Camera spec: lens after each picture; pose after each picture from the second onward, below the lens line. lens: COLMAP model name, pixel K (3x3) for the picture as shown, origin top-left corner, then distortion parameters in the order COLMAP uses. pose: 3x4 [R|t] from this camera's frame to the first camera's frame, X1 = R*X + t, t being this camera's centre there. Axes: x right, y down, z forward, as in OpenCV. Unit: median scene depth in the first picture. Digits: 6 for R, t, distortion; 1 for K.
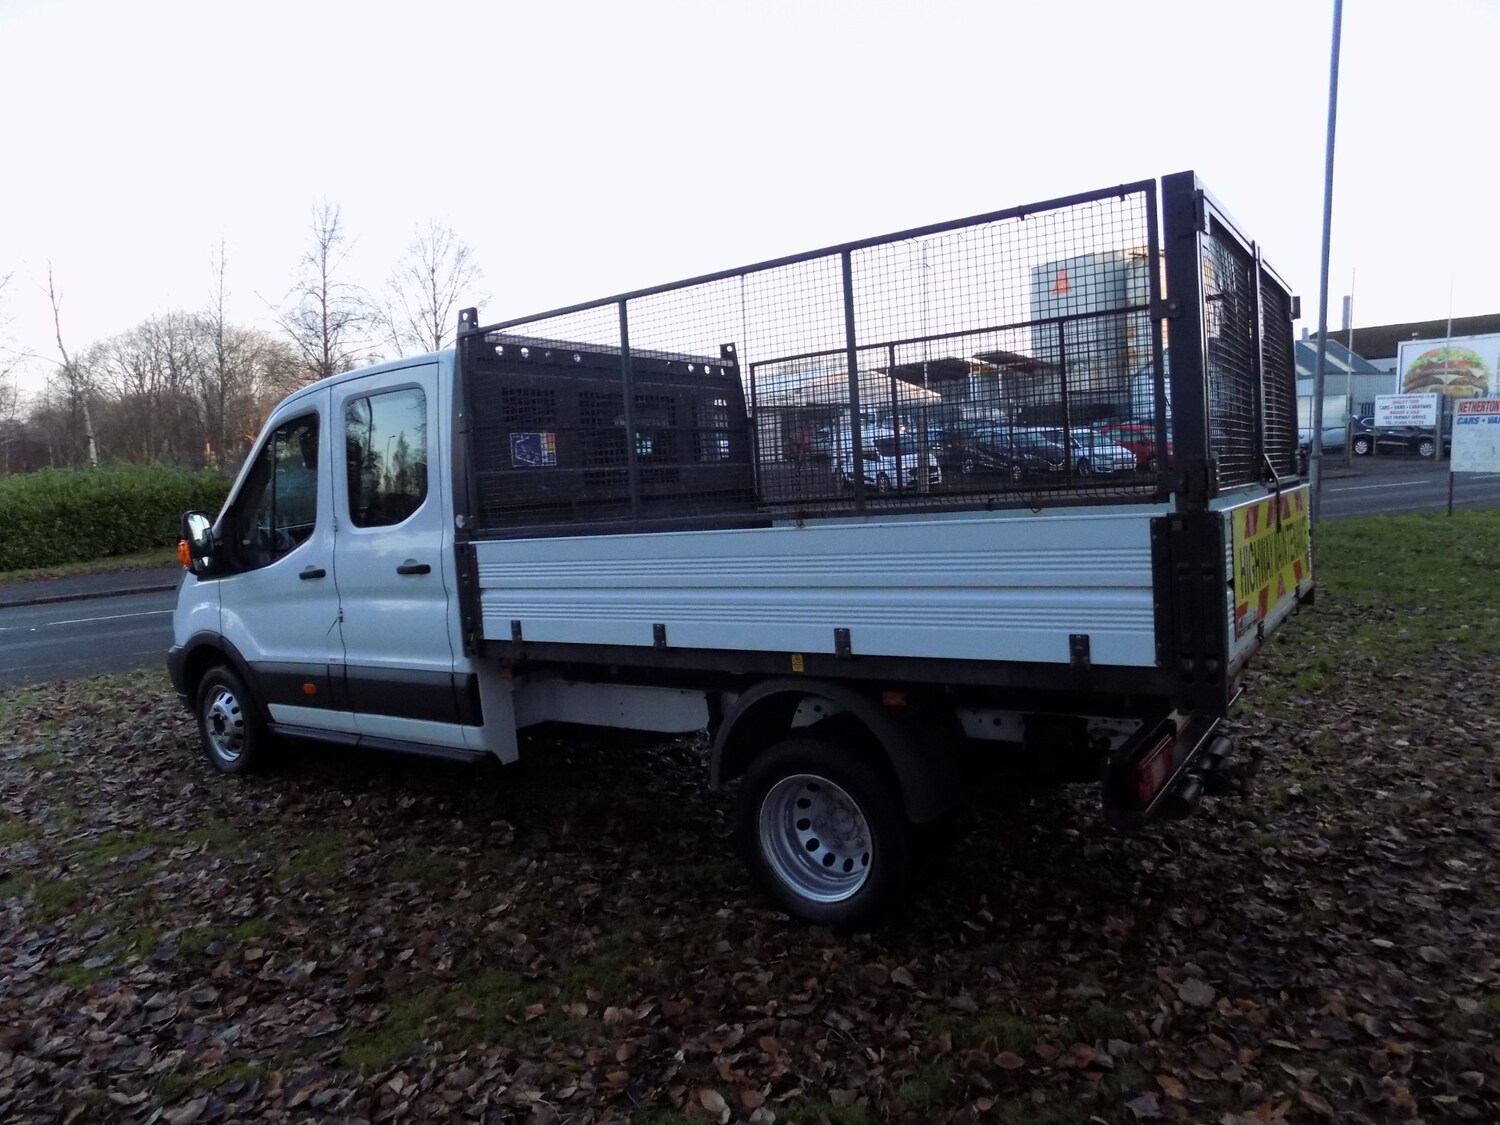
lens RADIAL K [[1013.6, 0, 756.5], [0, 1013.6, 547.4], [0, 0, 1]] dist [-0.068692, 0.067230]
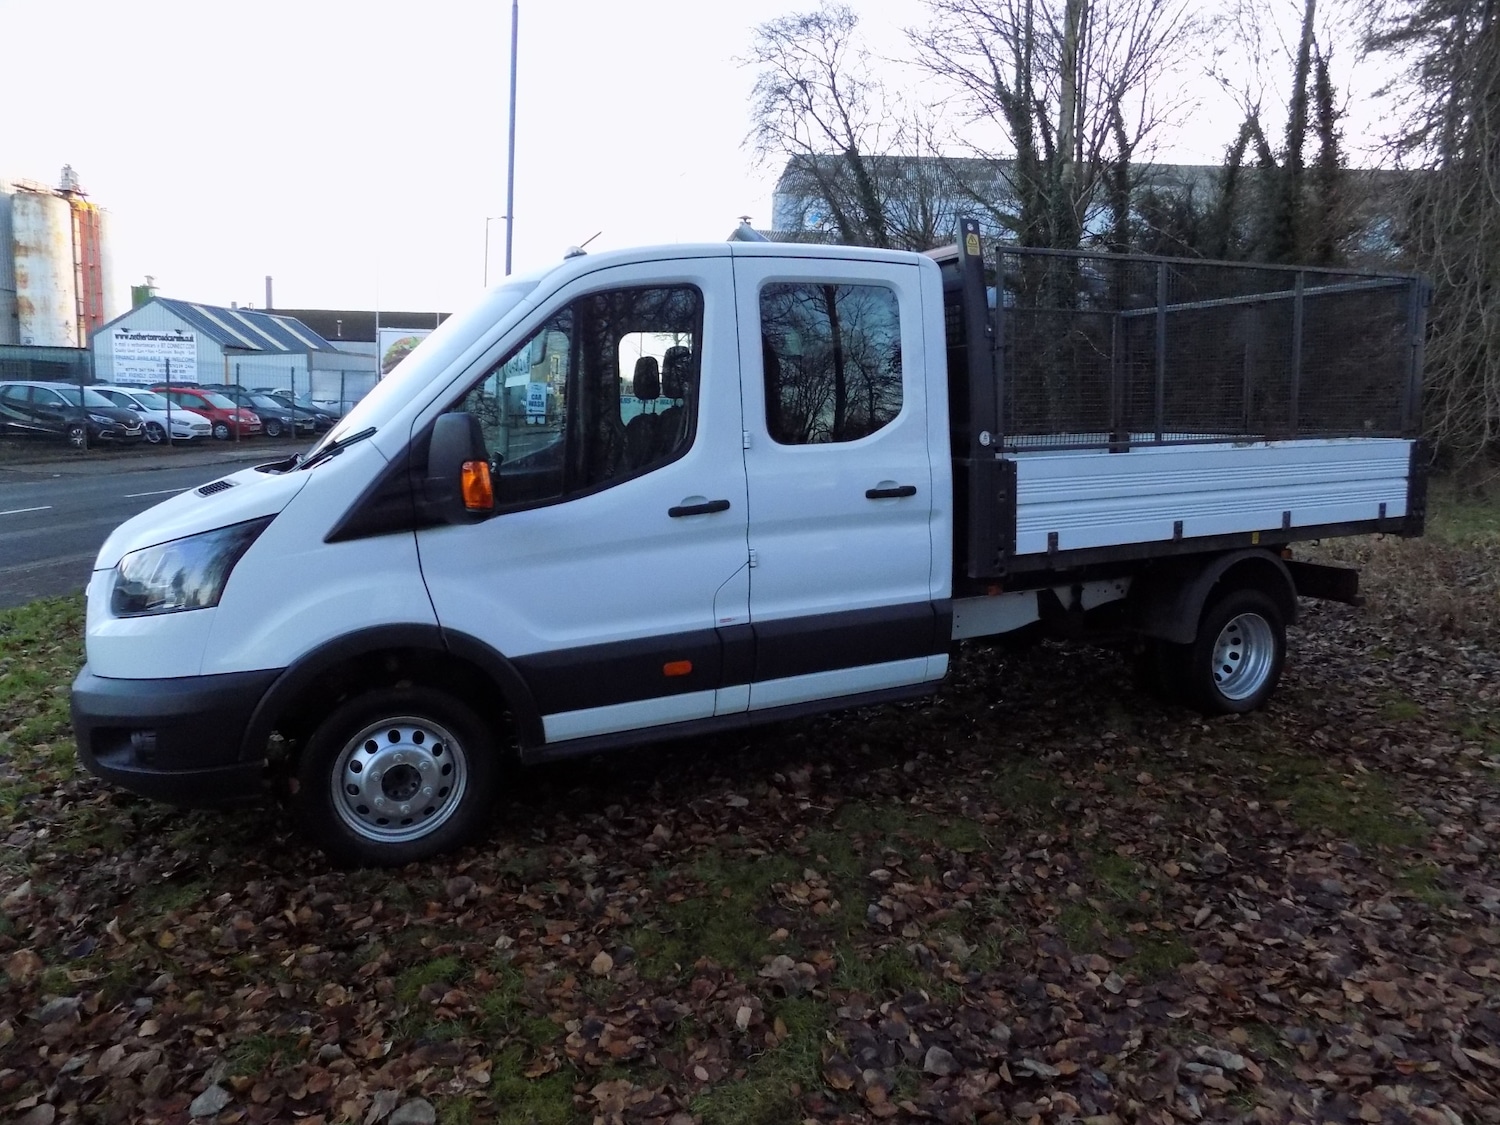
lens RADIAL K [[1013.6, 0, 760.6], [0, 1013.6, 543.9], [0, 0, 1]] dist [-0.068692, 0.067230]
pose [[0.504367, -0.055158, 0.861726, -1.148287], [0.036192, 0.998431, 0.042725, 0.024417], [-0.862730, 0.009638, 0.505572, 0.635106]]
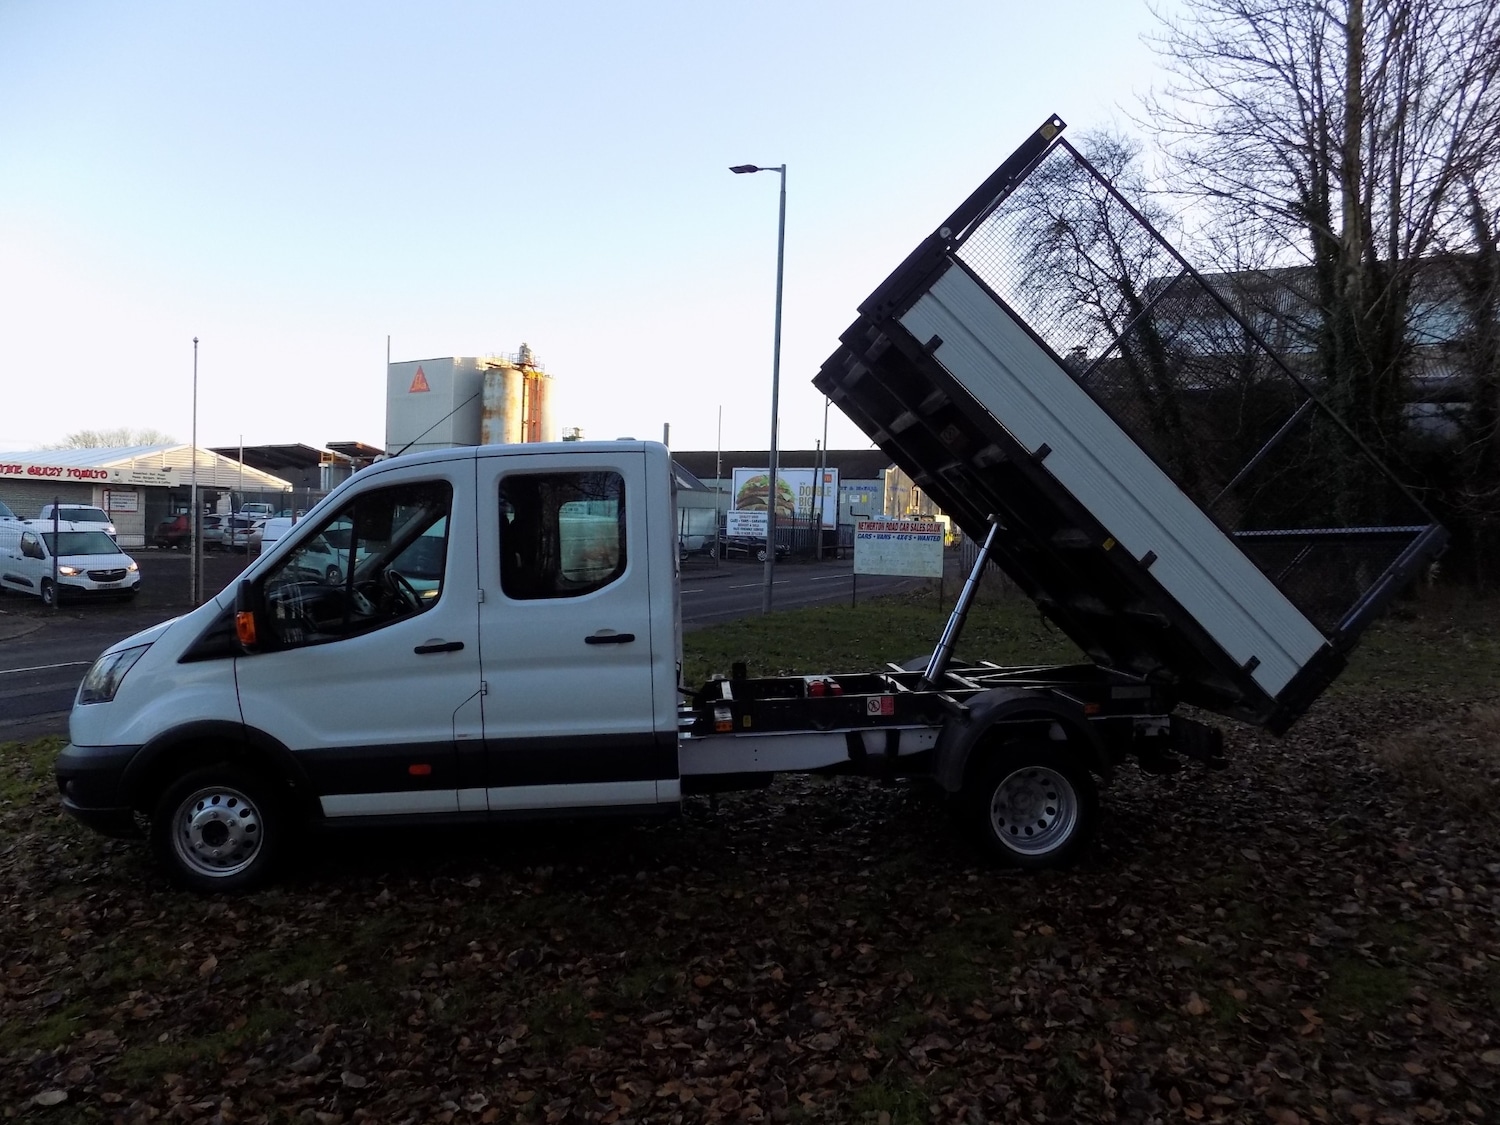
lens RADIAL K [[1013.6, 0, 761.6], [0, 1013.6, 543.2], [0, 0, 1]] dist [-0.068692, 0.067230]
pose [[0.789114, 0.046433, 0.612489, -0.862653], [0.012734, 0.995688, -0.091890, 0.021180], [-0.614114, 0.080311, 0.785120, 0.041716]]
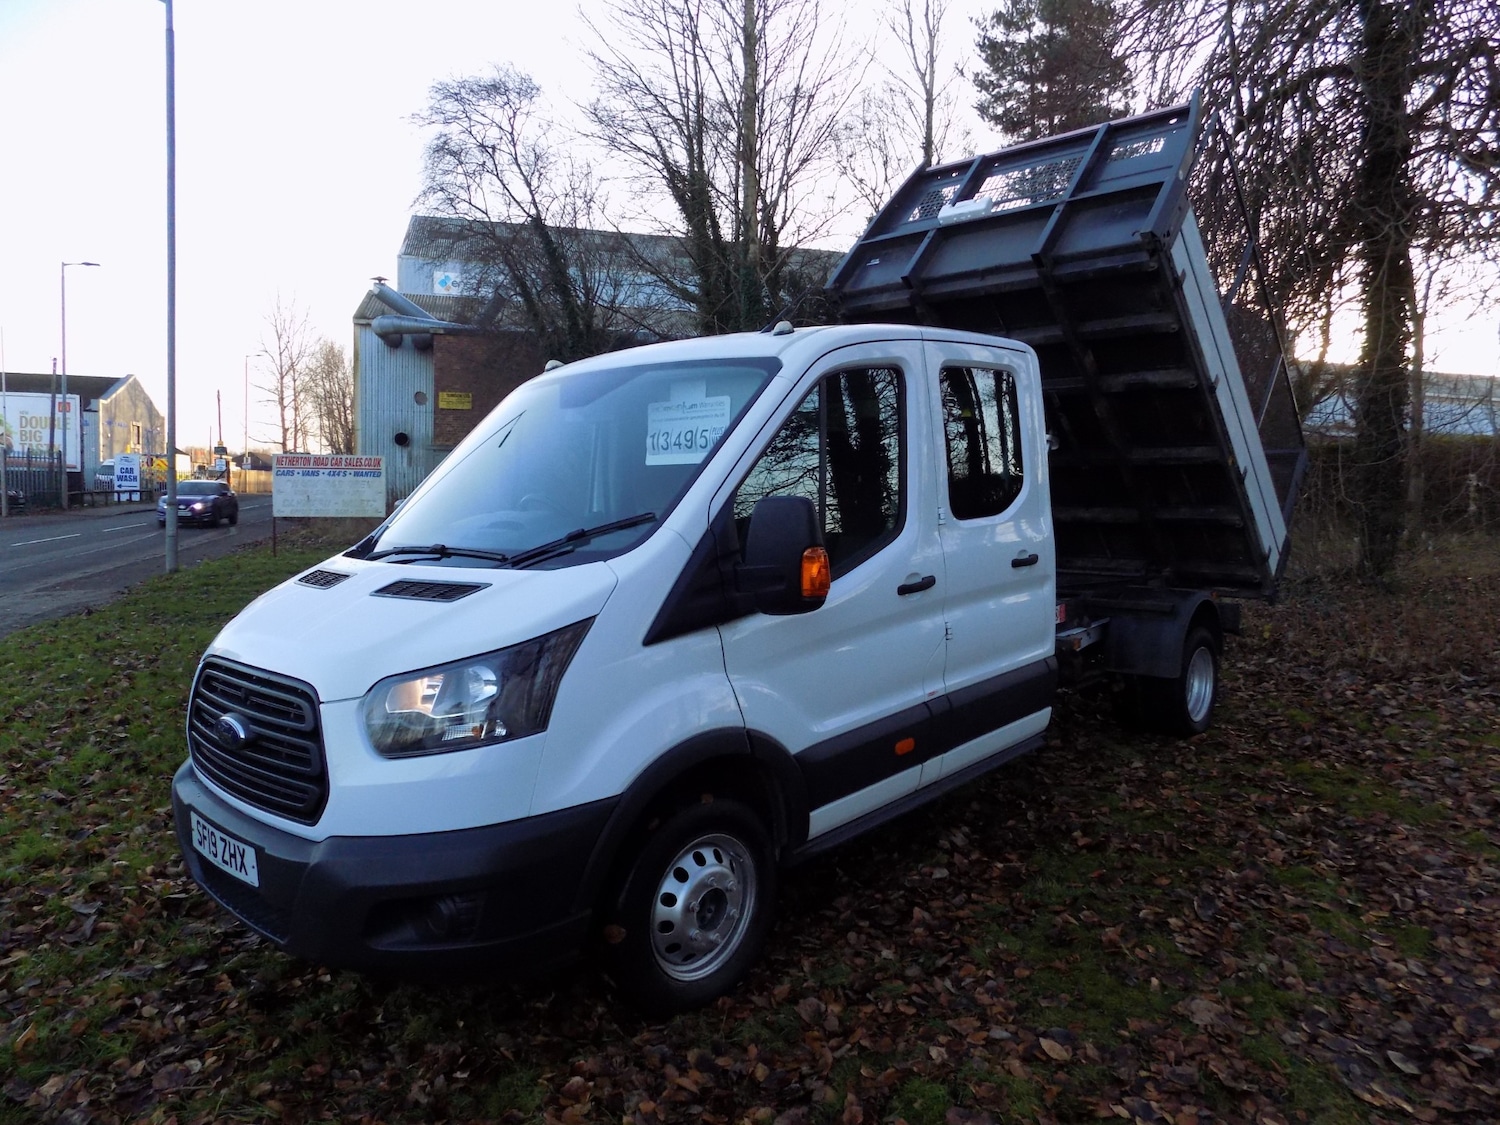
lens RADIAL K [[1013.6, 0, 755.3], [0, 1013.6, 549.2], [0, 0, 1]] dist [-0.068692, 0.067230]
pose [[0.151439, -0.018687, 0.988290, -1.298824], [0.082106, 0.996604, 0.006263, -0.015447], [-0.985051, 0.080196, 0.152459, 1.083422]]
